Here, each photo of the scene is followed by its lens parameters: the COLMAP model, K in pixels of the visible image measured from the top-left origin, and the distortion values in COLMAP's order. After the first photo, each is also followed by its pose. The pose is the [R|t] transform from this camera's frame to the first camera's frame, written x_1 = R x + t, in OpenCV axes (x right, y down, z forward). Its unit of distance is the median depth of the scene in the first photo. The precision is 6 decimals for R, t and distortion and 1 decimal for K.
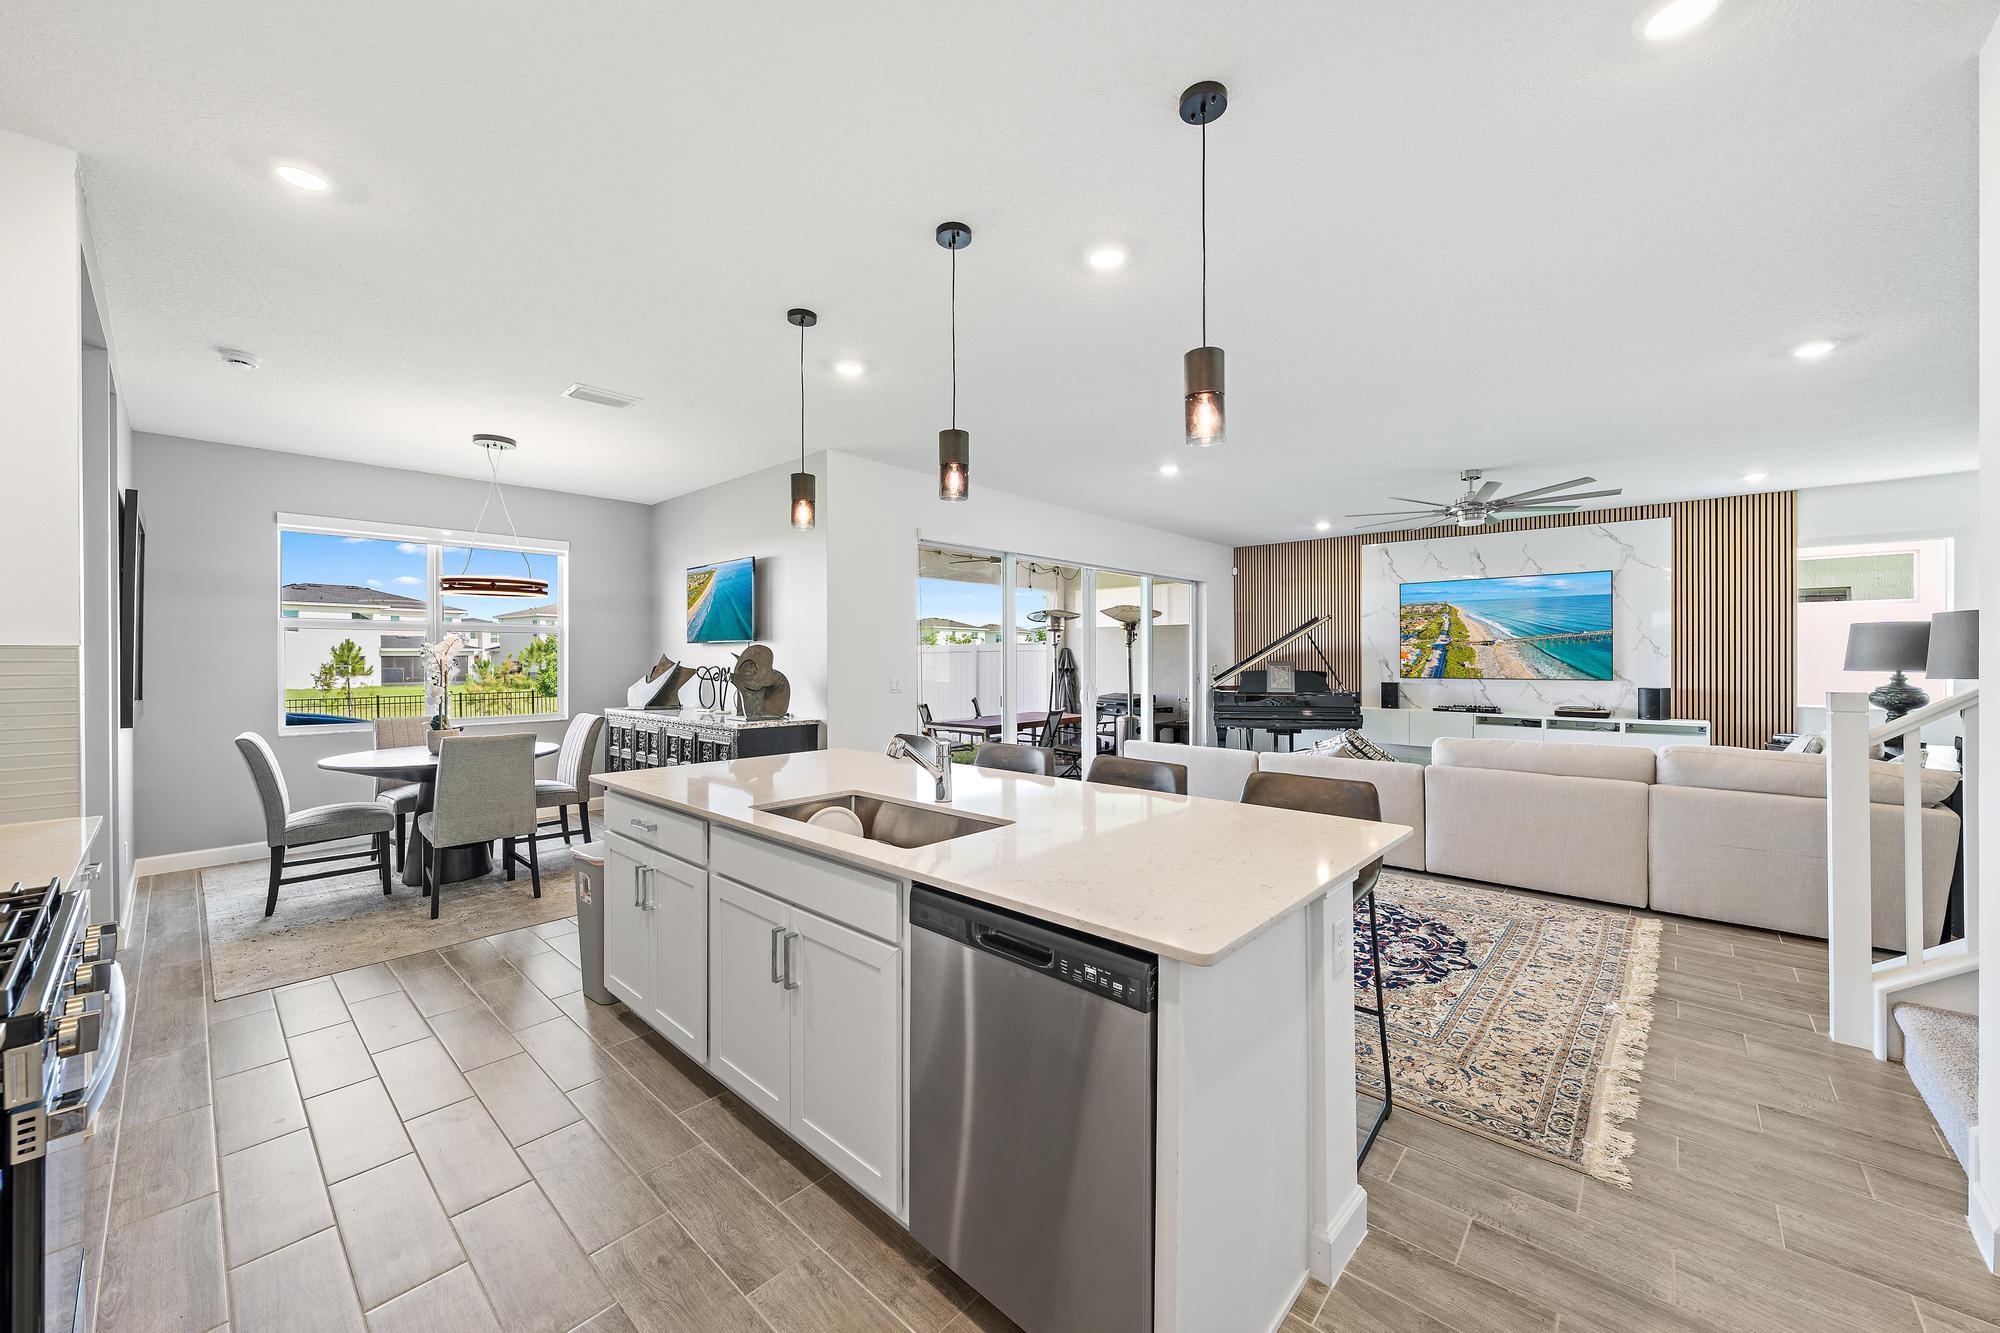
lens RADIAL K [[733.9, 0, 1018.0], [0, 733.9, 659.2], [0, 0, 1]] dist [-0.000844, -0.000200]
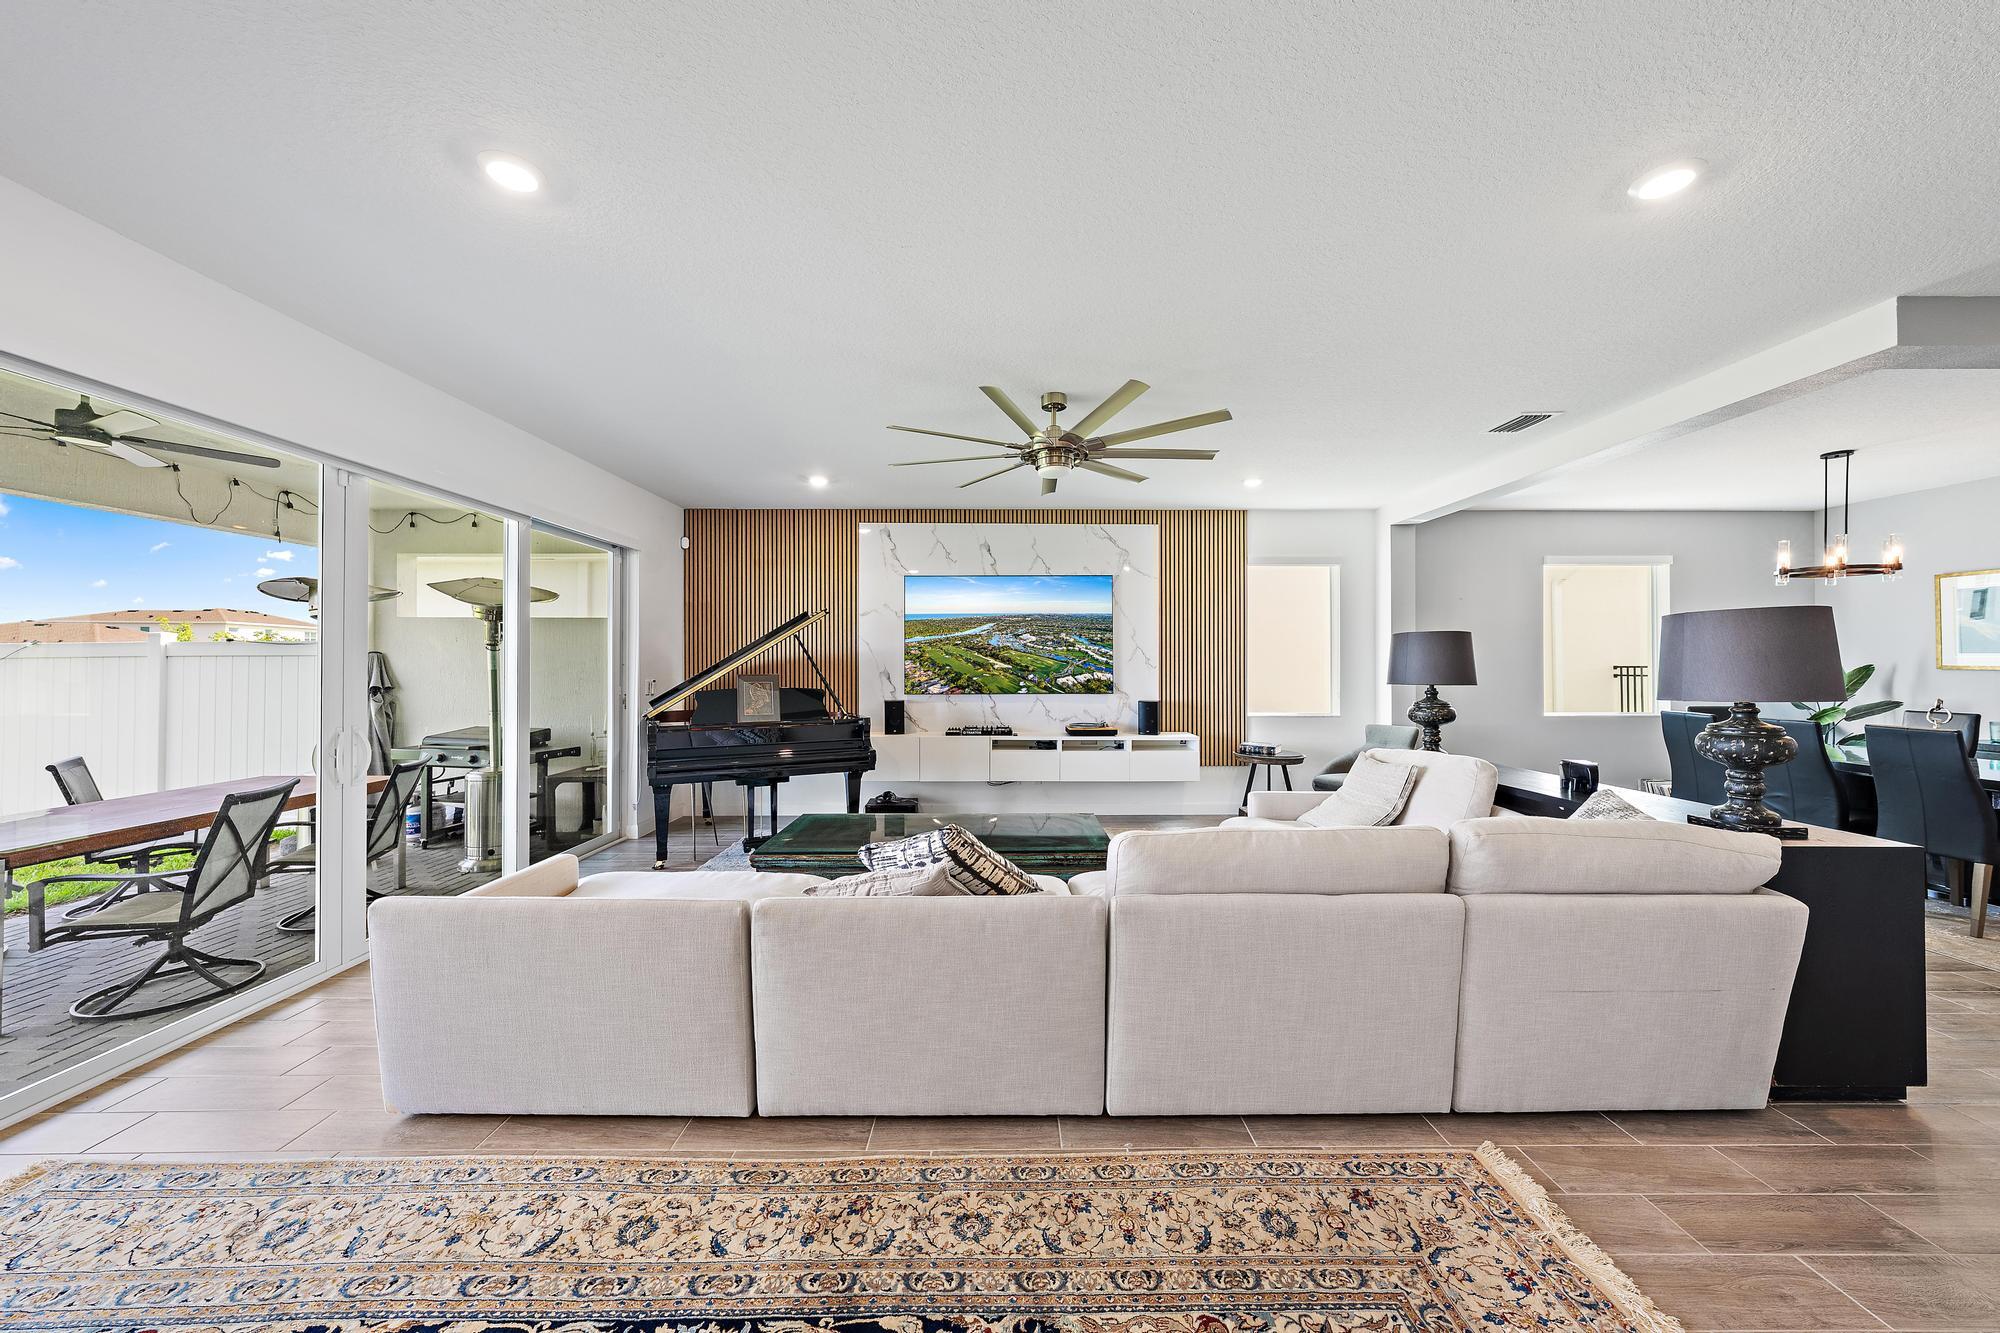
lens RADIAL K [[733.9, 0, 1018.0], [0, 733.9, 659.2], [0, 0, 1]] dist [-0.000844, -0.000200]
pose [[0.753980, 0.008312, 0.656845, 0.099348], [0.000542, 0.999912, -0.013276, -0.002362], [-0.656897, 0.010366, 0.753909, 0.345601]]
